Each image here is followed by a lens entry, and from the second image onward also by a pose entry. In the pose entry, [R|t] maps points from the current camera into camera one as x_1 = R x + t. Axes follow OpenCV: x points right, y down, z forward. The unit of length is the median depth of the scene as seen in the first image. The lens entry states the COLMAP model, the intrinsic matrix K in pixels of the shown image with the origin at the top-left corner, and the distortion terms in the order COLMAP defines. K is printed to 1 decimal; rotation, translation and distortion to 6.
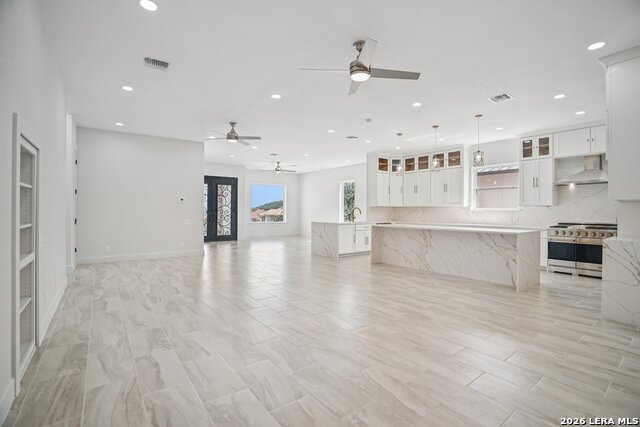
lens RADIAL K [[296.7, 0, 320.4], [0, 296.7, 211.6], [0, 0, 1]] dist [-0.013766, 0.000586]
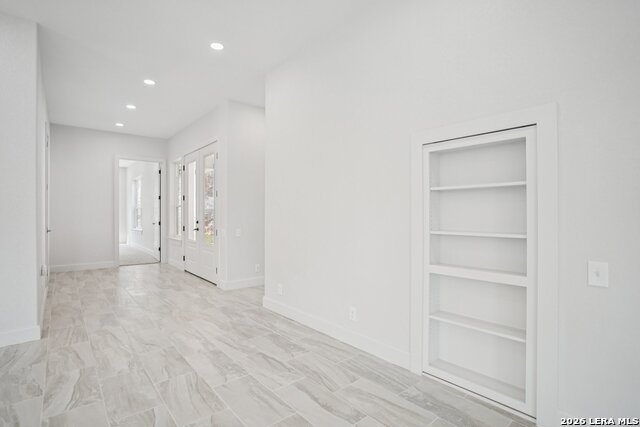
lens RADIAL K [[293.9, 0, 323.7], [0, 293.9, 214.9], [0, 0, 1]] dist [-0.002773, 0.000080]
pose [[-0.996342, -0.003840, -0.085364, -0.536422], [-0.003634, 0.999990, -0.002571, -0.006720], [0.085373, -0.002252, -0.996347, 2.018027]]
